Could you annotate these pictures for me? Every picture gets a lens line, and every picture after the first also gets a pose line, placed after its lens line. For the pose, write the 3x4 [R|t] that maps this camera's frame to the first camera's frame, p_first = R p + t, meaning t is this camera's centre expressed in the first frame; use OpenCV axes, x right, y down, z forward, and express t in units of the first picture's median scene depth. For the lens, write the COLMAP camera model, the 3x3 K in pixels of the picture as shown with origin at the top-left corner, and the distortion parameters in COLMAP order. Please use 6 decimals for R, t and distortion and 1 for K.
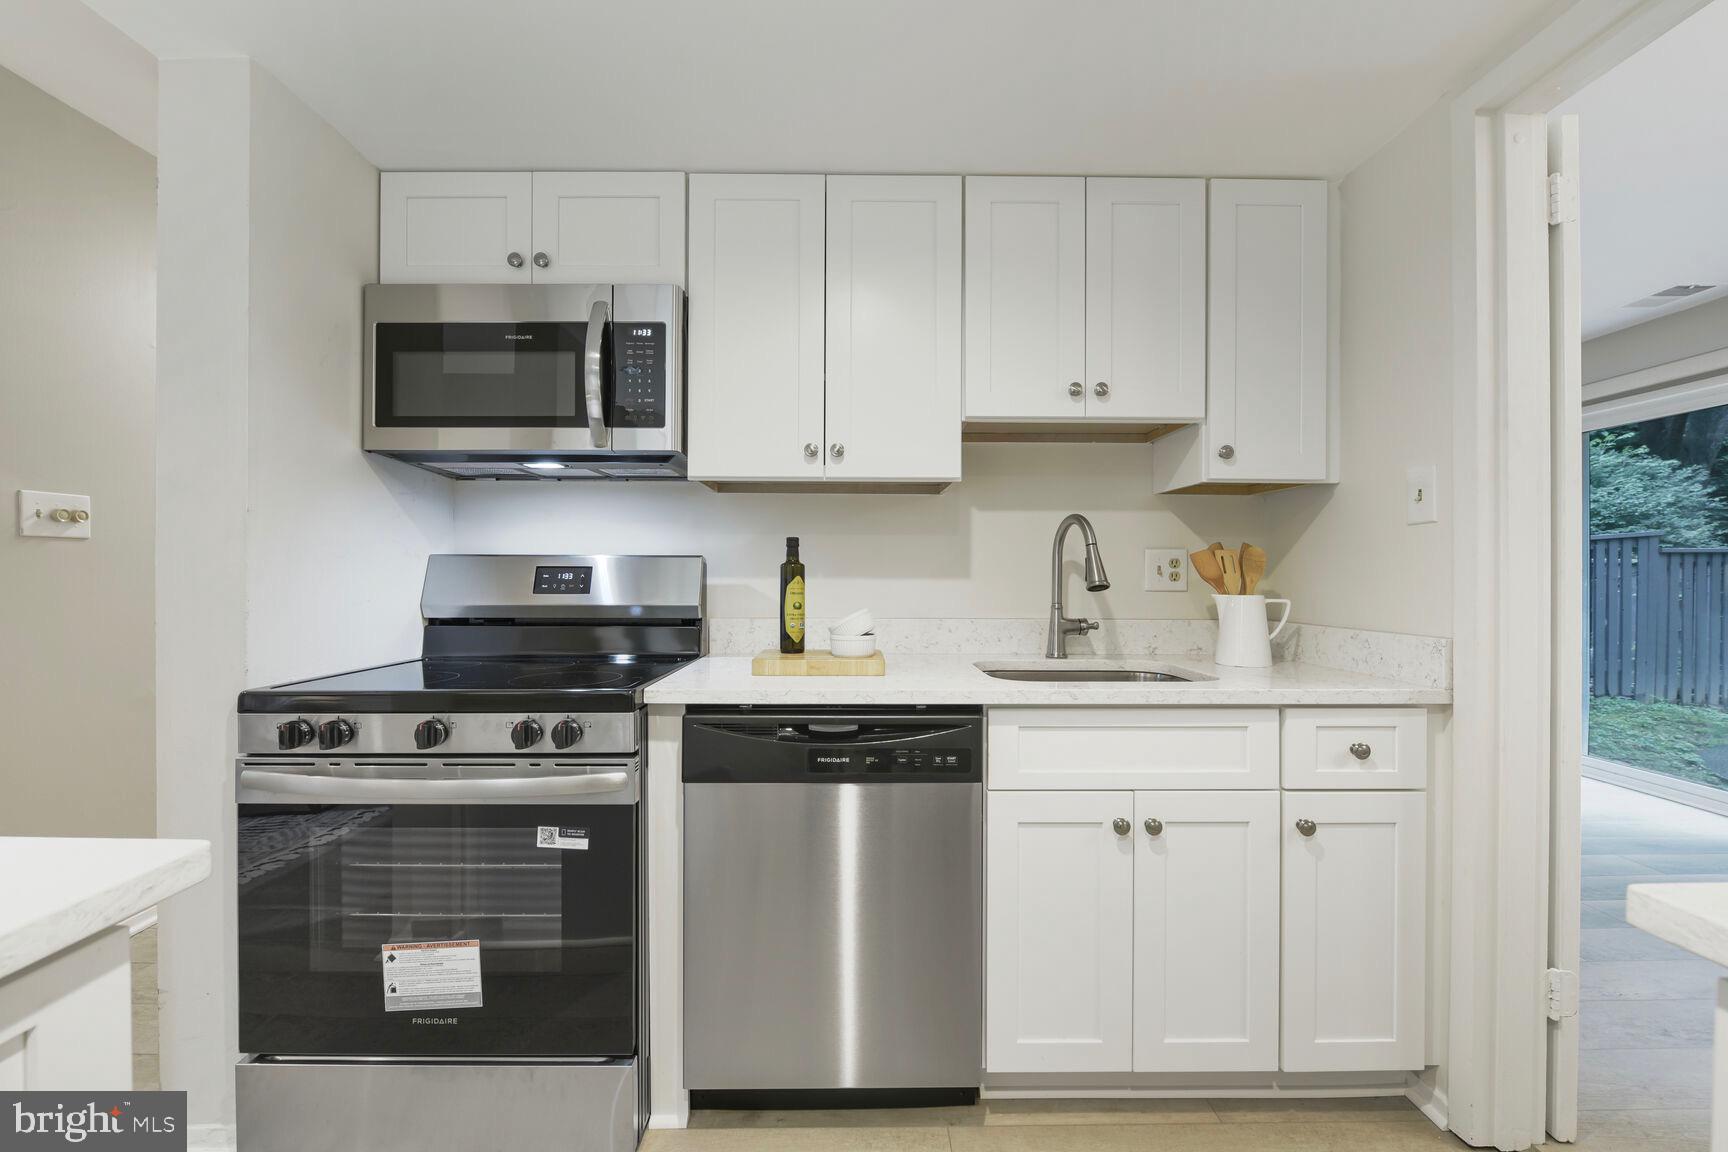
lens RADIAL K [[686.1, 0, 860.7], [0, 686.1, 570.0], [0, 0, 1]] dist [-0.014198, -0.000094]
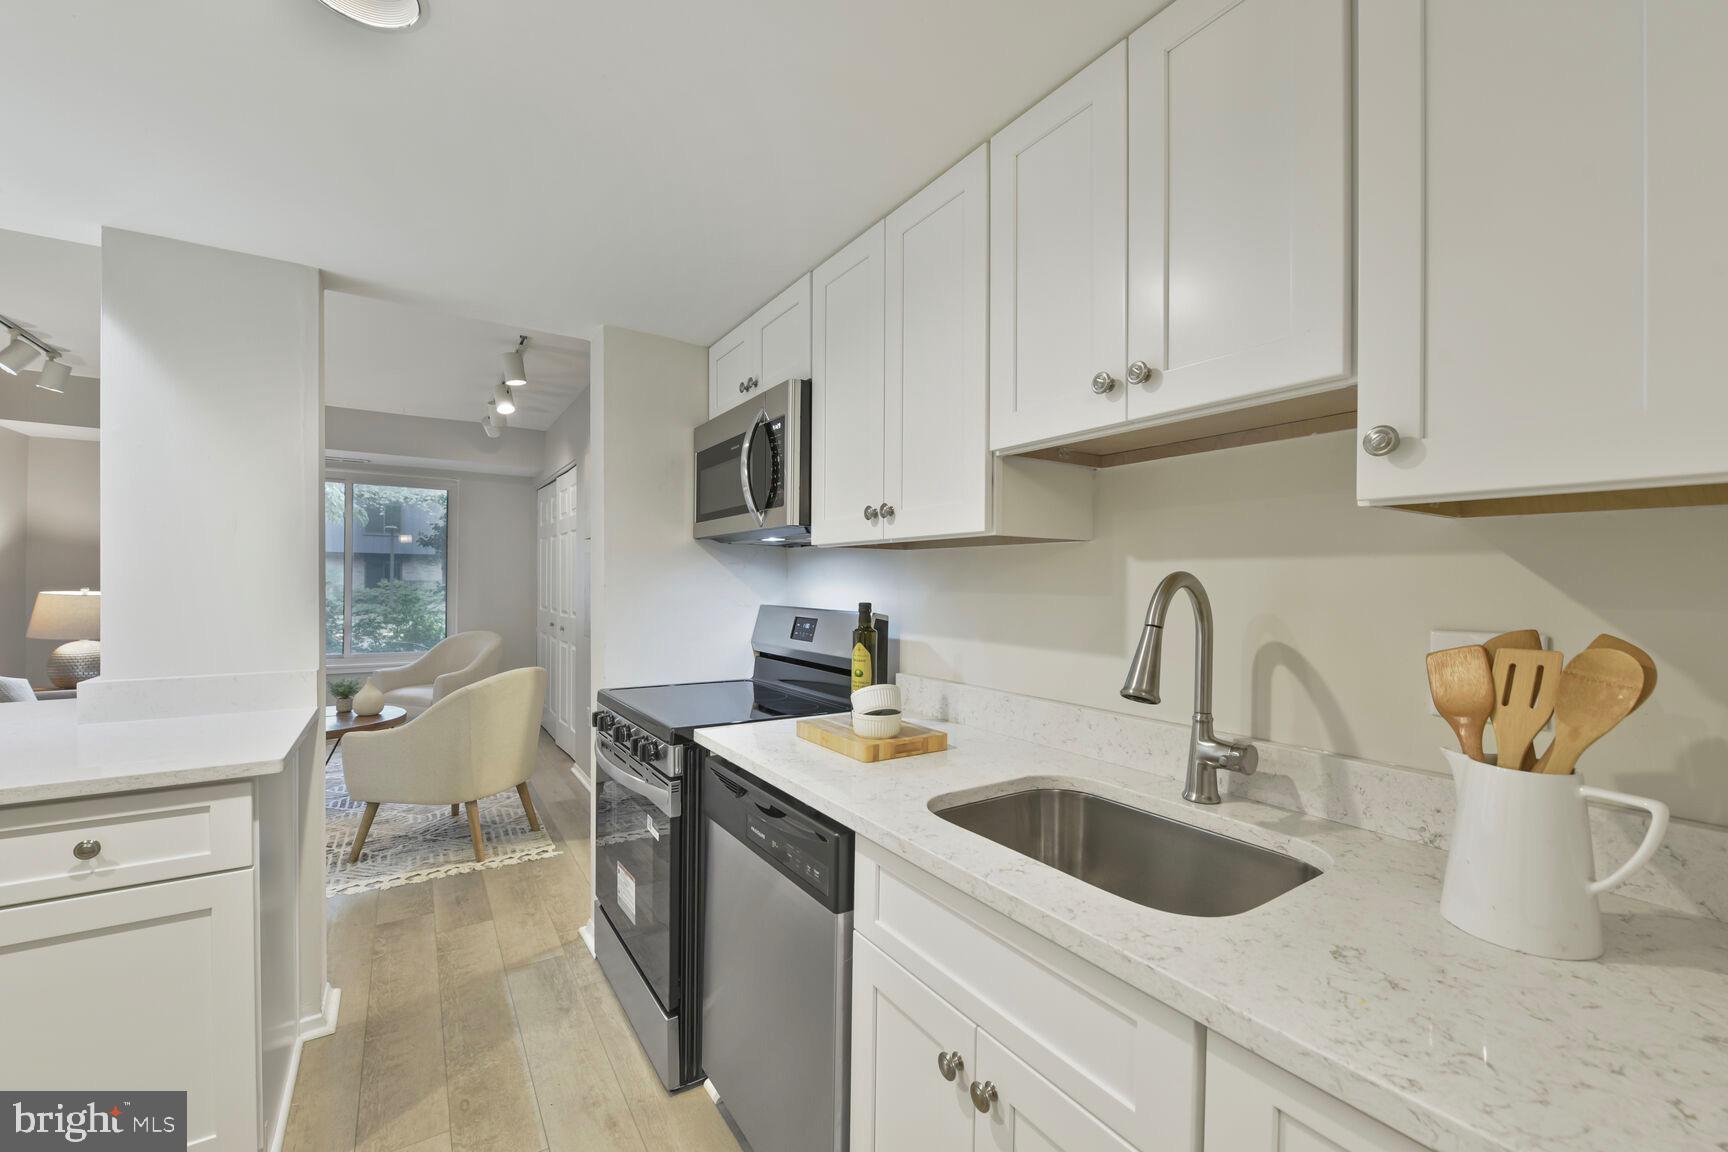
lens RADIAL K [[686.1, 0, 836.8], [0, 686.1, 584.5], [0, 0, 1]] dist [-0.014198, -0.000094]
pose [[0.537483, 0.002080, -0.843272, 0.695520], [0.000547, 0.999996, 0.002815, -0.075820], [0.843274, -0.001974, 0.537480, 0.432736]]
